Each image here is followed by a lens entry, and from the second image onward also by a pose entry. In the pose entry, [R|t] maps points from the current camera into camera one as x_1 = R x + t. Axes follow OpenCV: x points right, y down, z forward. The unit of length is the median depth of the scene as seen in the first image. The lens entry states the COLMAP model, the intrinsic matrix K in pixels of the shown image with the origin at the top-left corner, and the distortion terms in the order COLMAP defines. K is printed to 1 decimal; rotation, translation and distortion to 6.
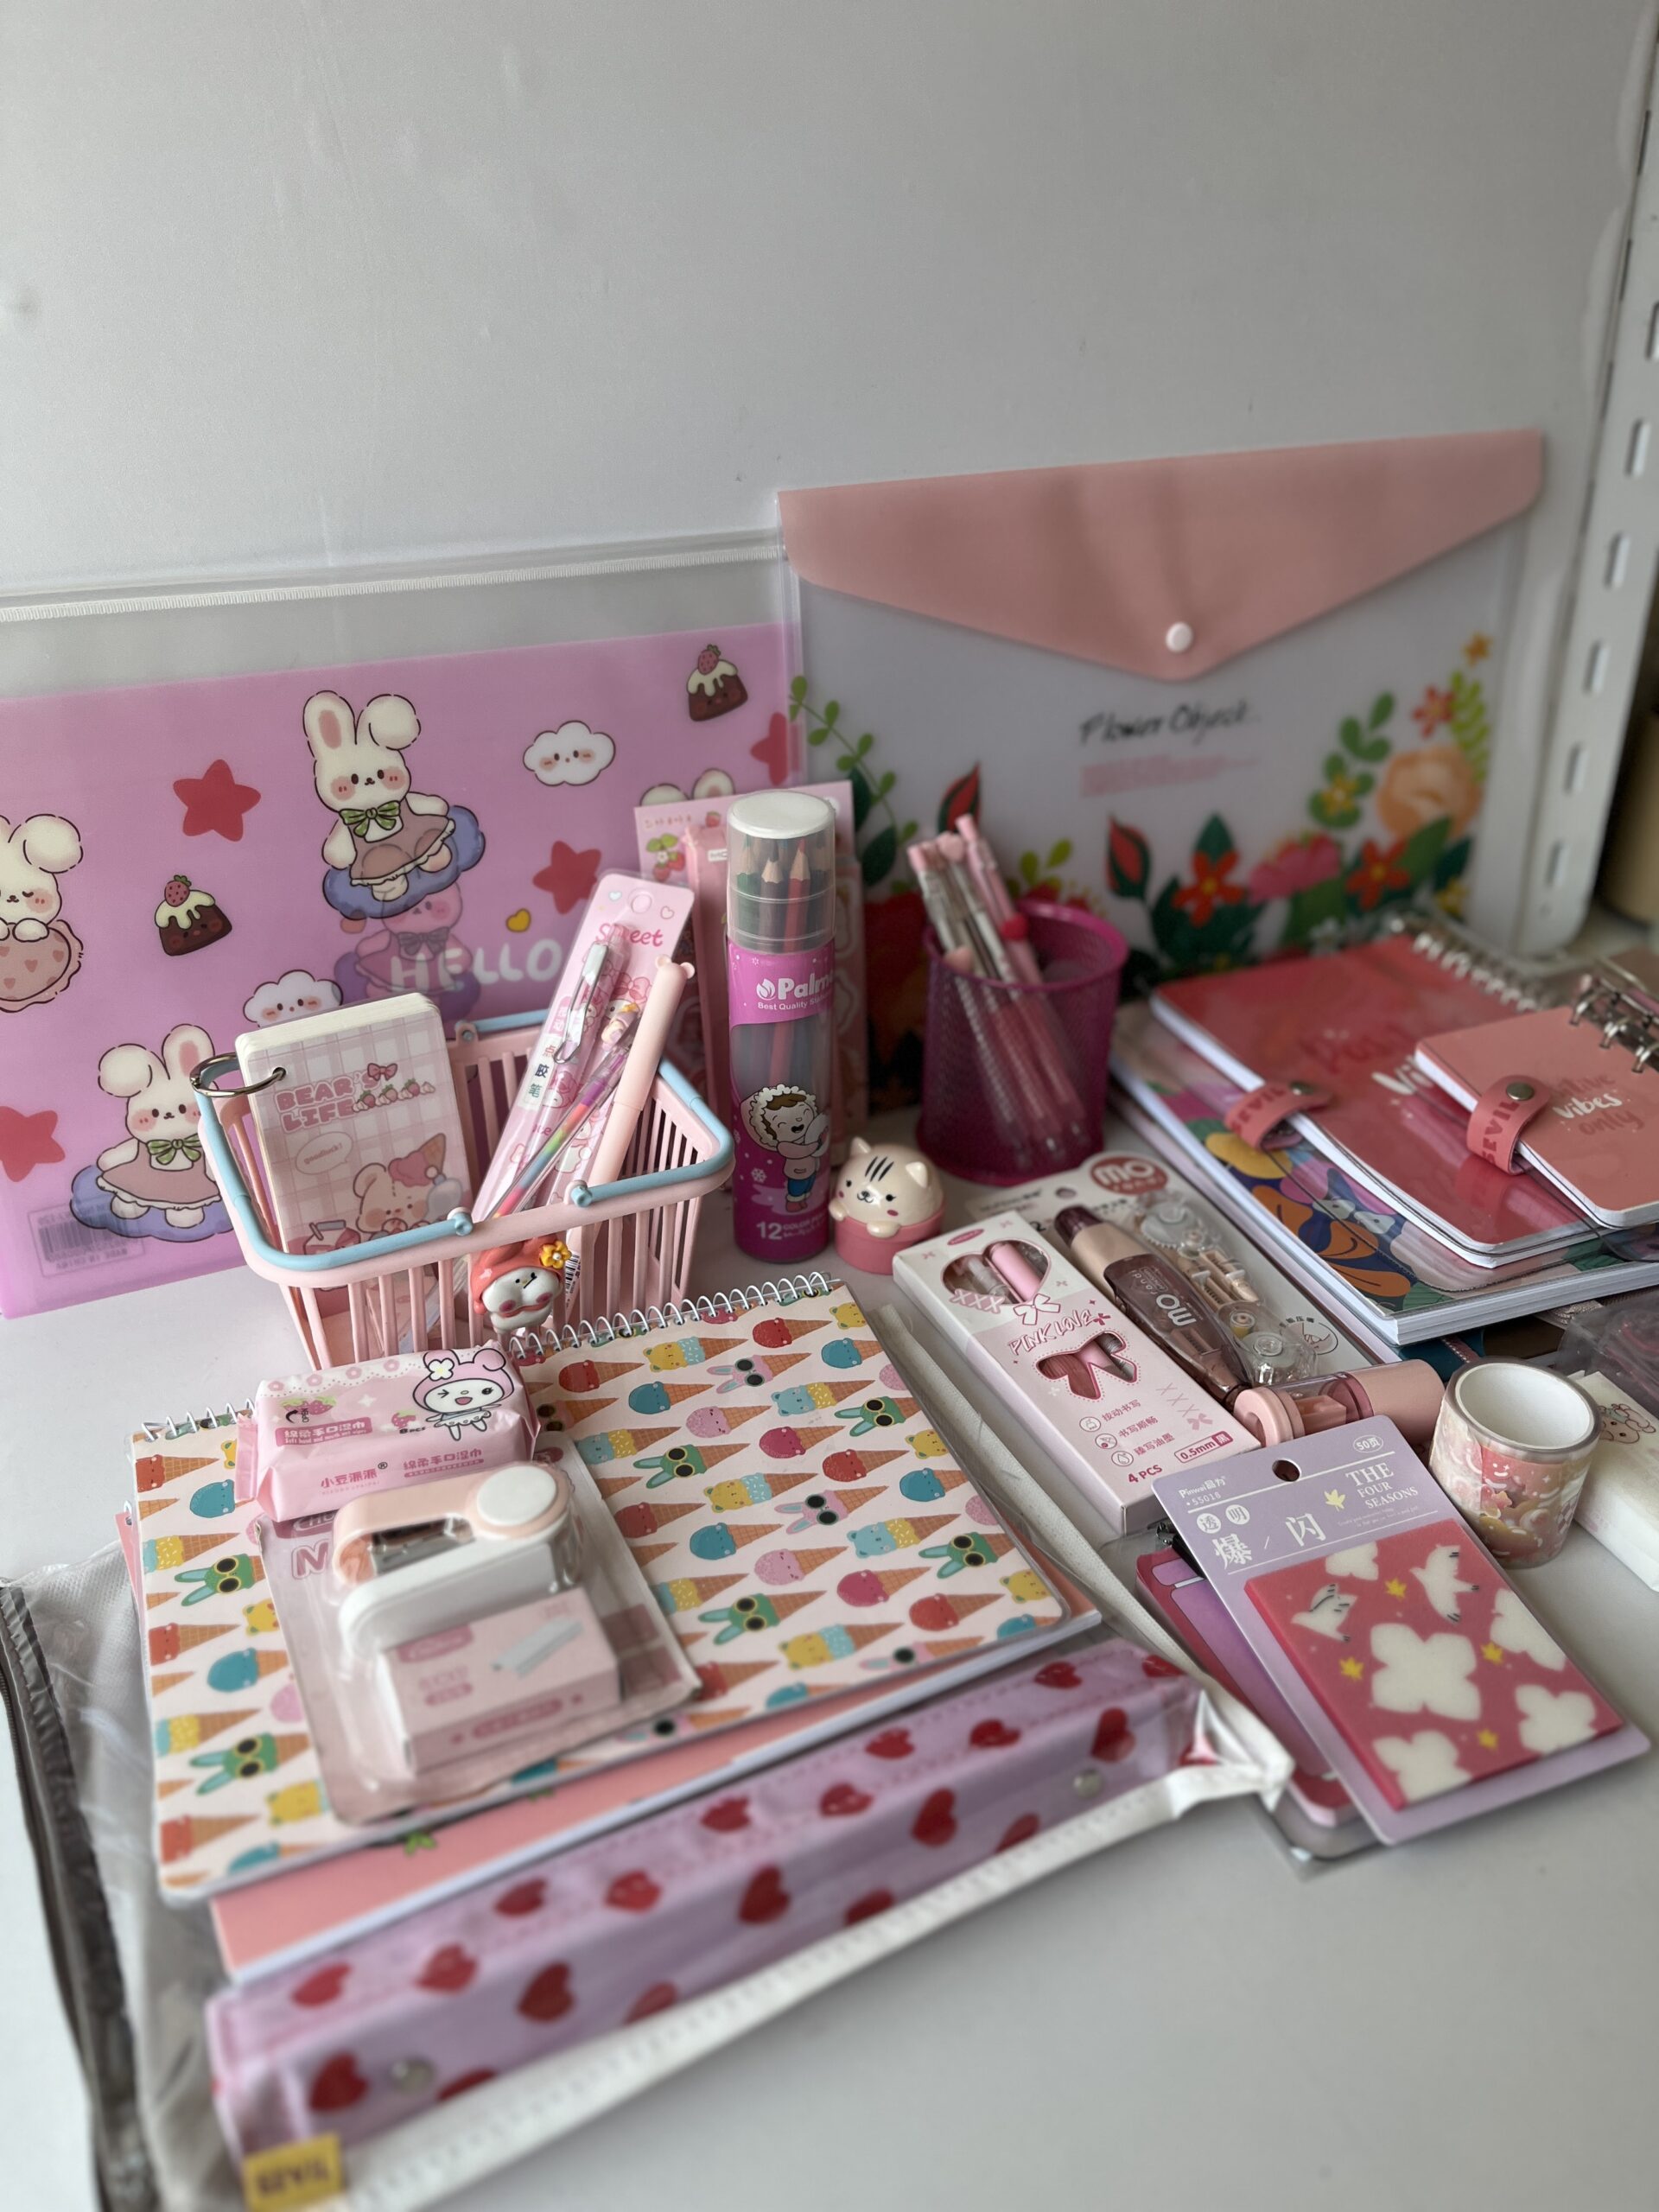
lens RADIAL K [[1690.1, 0, 832.8], [0, 1690.1, 1109.0], [0, 0, 1]] dist [0.042156, -0.001726]
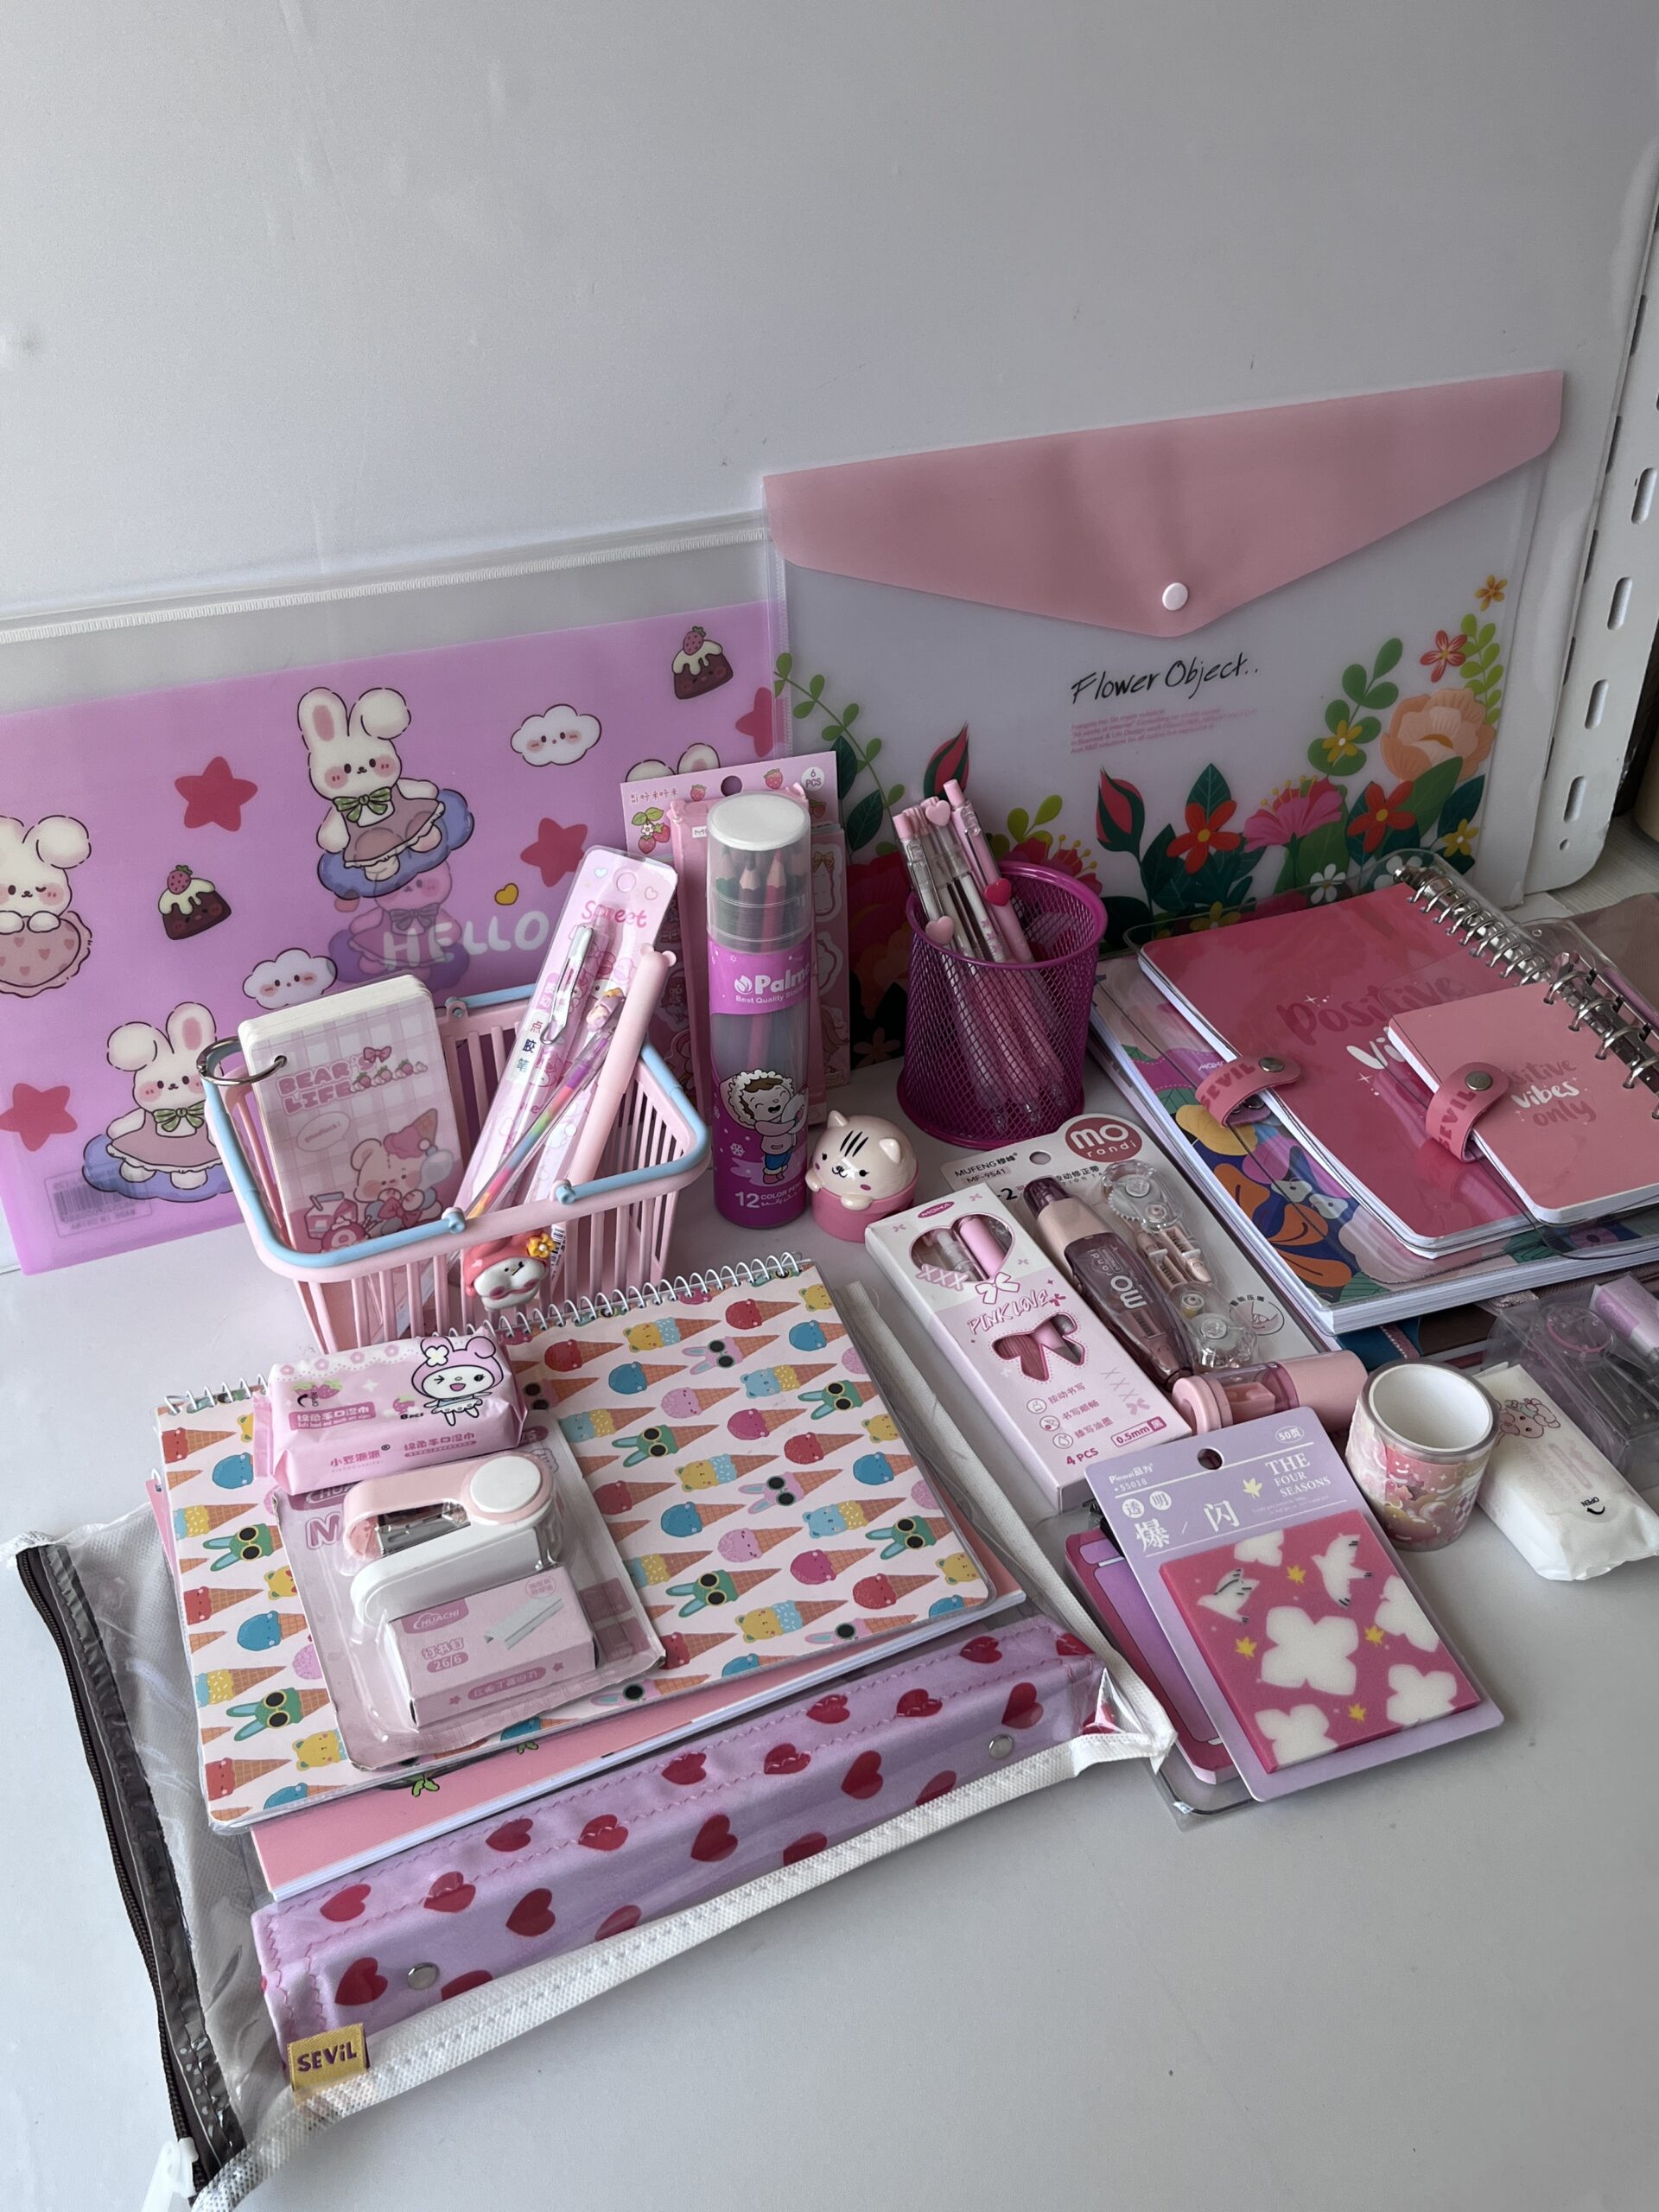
lens RADIAL K [[1931.2, 0, 832.1], [0, 1931.2, 1104.3], [0, 0, 1]] dist [0.059185, -0.000993]
pose [[0.999689, 0.019995, -0.014874, 0.035214], [-0.018183, 0.993387, 0.113362, -0.137260], [0.017043, -0.113057, 0.993442, -0.195964]]
